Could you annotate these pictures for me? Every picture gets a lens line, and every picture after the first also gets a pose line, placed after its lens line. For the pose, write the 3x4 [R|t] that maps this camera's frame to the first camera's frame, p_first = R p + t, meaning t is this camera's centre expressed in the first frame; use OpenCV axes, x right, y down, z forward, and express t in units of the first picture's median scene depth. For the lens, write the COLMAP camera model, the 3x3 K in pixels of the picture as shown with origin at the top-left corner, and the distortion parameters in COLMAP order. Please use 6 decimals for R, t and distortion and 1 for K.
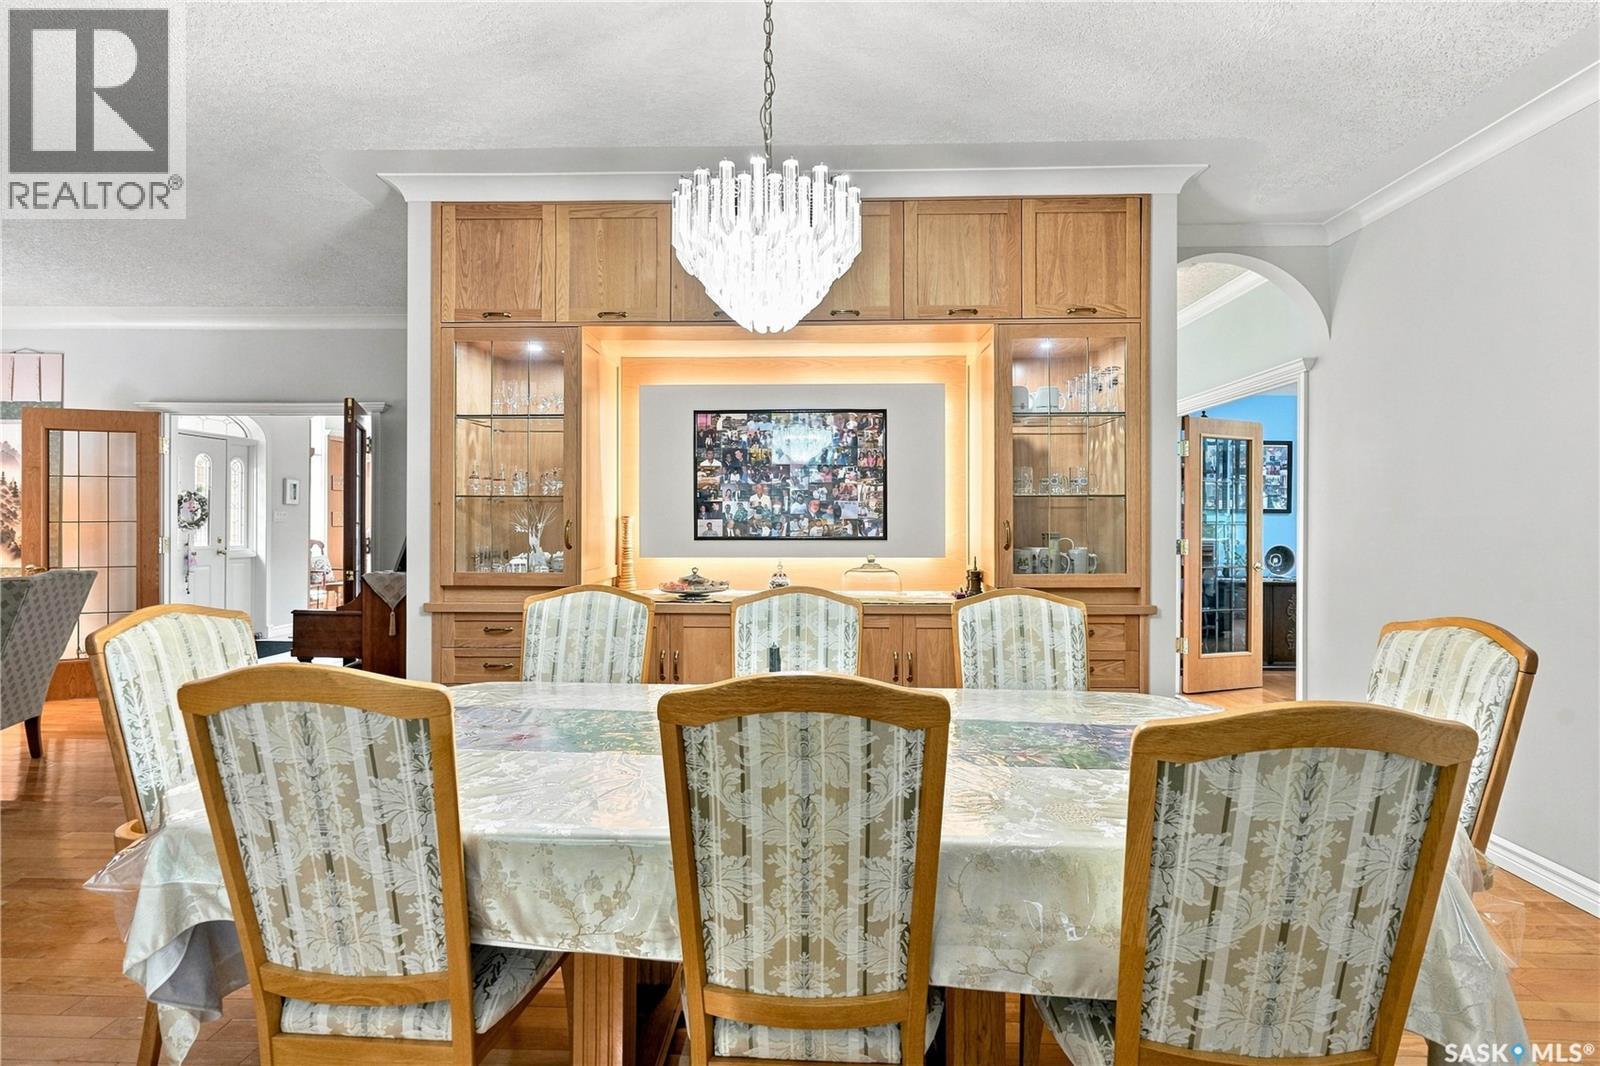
lens RADIAL K [[730.4, 0, 812.0], [0, 730.4, 523.6], [0, 0, 1]] dist [-0.002535, 0.002468]
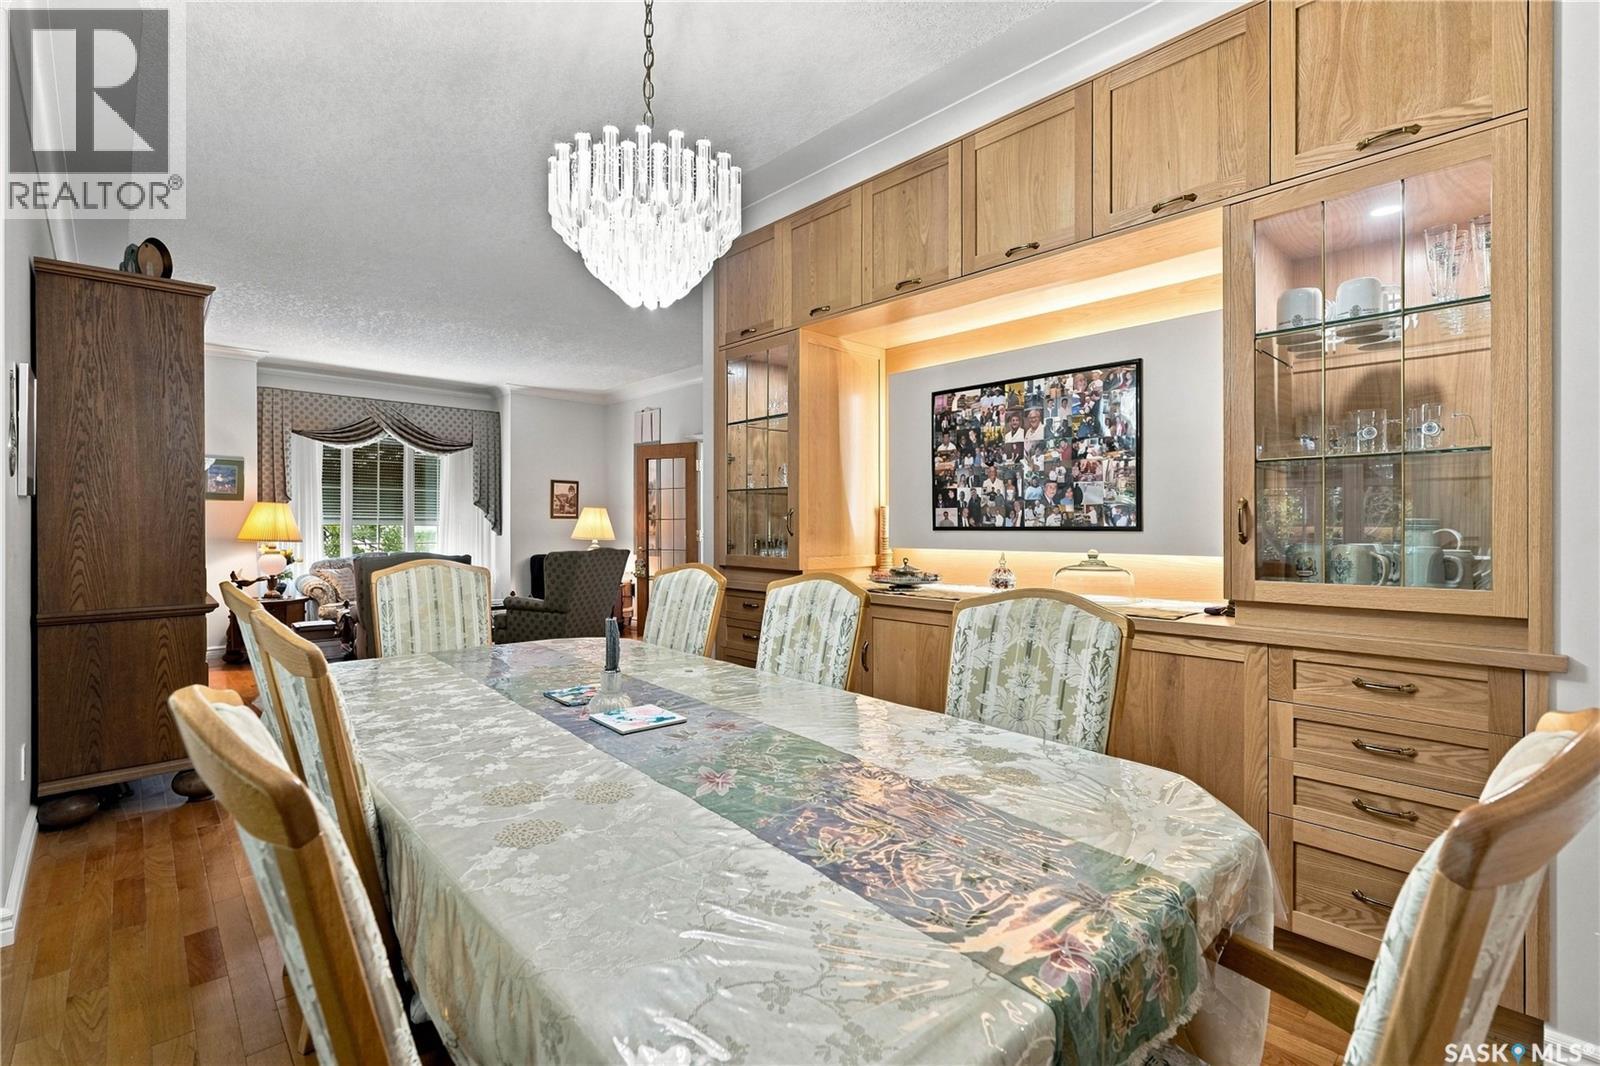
lens RADIAL K [[730.4, 0, 808.4], [0, 730.4, 531.2], [0, 0, 1]] dist [-0.002535, 0.002468]
pose [[0.707457, 0.005312, -0.706737, 0.393997], [-0.001169, 0.999979, 0.006346, 0.018277], [0.706756, -0.003663, 0.707448, 0.219760]]
